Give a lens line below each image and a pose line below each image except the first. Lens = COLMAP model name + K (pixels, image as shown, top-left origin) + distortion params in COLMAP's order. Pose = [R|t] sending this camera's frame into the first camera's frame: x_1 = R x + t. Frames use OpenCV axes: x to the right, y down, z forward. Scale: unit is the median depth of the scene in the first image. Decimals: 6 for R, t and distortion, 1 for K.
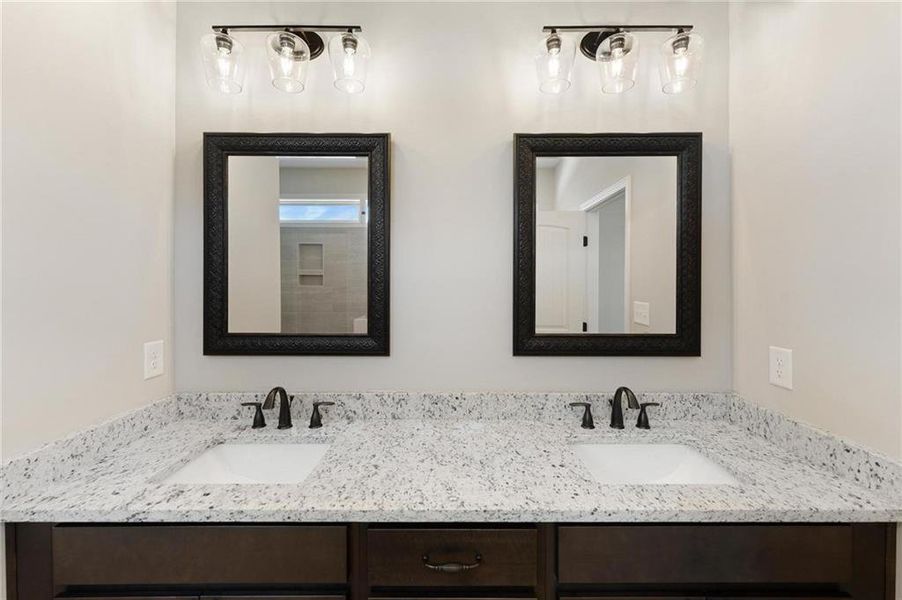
lens RADIAL K [[366.2, 0, 447.8], [0, 366.2, 286.1], [0, 0, 1]] dist [0.002628, 0.000664]
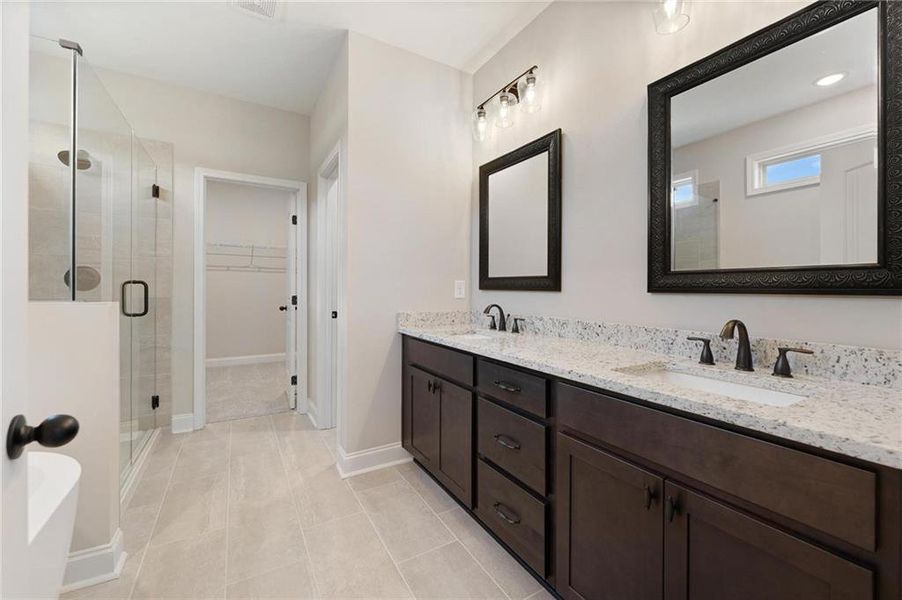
lens RADIAL K [[366.2, 0, 452.8], [0, 366.2, 290.7], [0, 0, 1]] dist [0.002628, 0.000664]
pose [[0.519986, 0.008672, -0.854131, 0.809226], [-0.013983, 0.999901, 0.001640, 0.193754], [0.854061, 0.011090, 0.520055, -0.049251]]
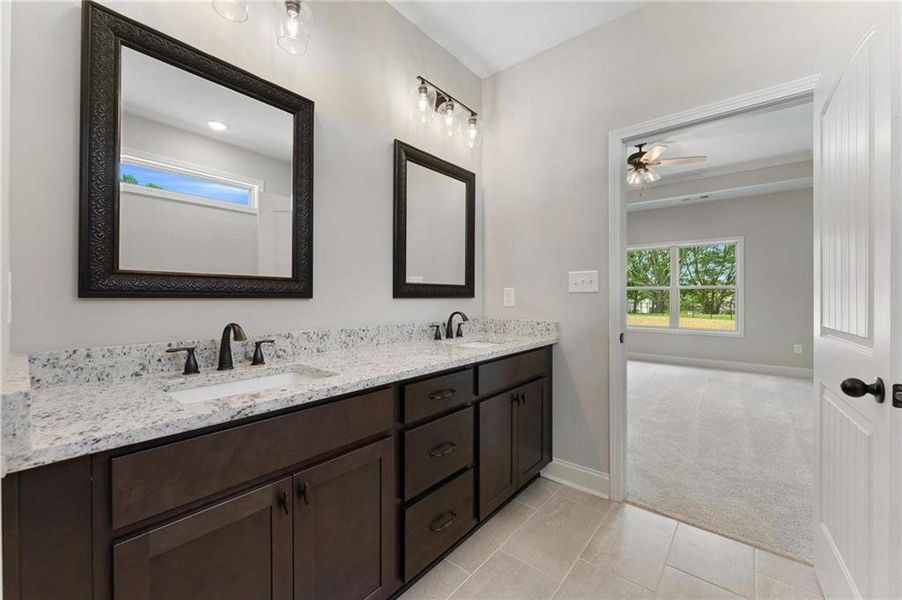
lens RADIAL K [[366.2, 0, 454.5], [0, 366.2, 294.4], [0, 0, 1]] dist [0.002628, 0.000664]
pose [[0.627094, 0.005543, 0.778924, -0.772206], [0.002875, 0.999951, -0.009430, 0.193220], [-0.778938, 0.008153, 0.627048, -0.048663]]
